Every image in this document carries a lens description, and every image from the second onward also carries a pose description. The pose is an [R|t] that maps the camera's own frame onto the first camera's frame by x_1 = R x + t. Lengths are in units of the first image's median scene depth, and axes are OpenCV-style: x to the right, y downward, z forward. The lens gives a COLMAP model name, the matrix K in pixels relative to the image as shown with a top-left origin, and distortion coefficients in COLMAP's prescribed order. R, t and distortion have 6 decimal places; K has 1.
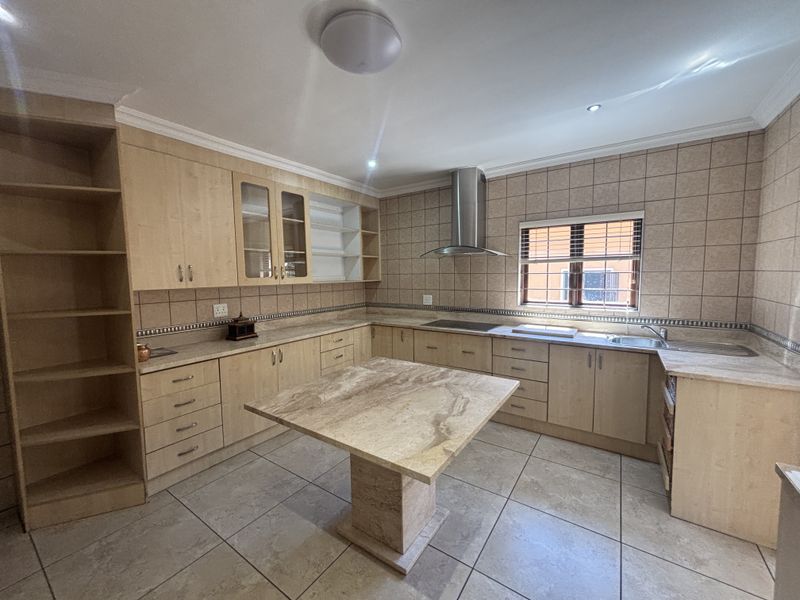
lens RADIAL K [[320.8, 0, 400.0], [0, 320.8, 300.0], [0, 0, 1]] dist [0.007997, -0.000084]
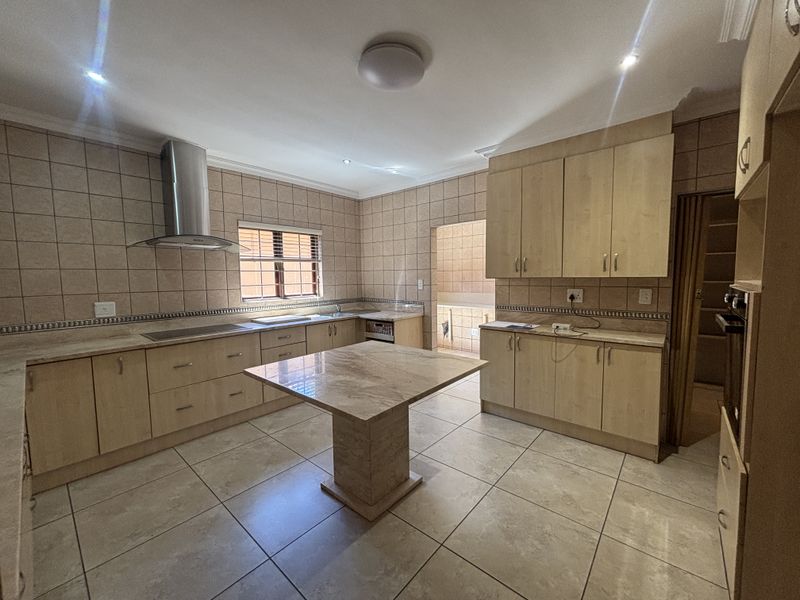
lens RADIAL K [[320.8, 0, 400.0], [0, 320.8, 300.0], [0, 0, 1]] dist [0.007997, -0.000084]
pose [[0.119875, -0.066387, 0.990567, -0.662181], [0.098011, 0.993679, 0.054735, 0.003519], [-0.987939, 0.090525, 0.125624, 0.435495]]
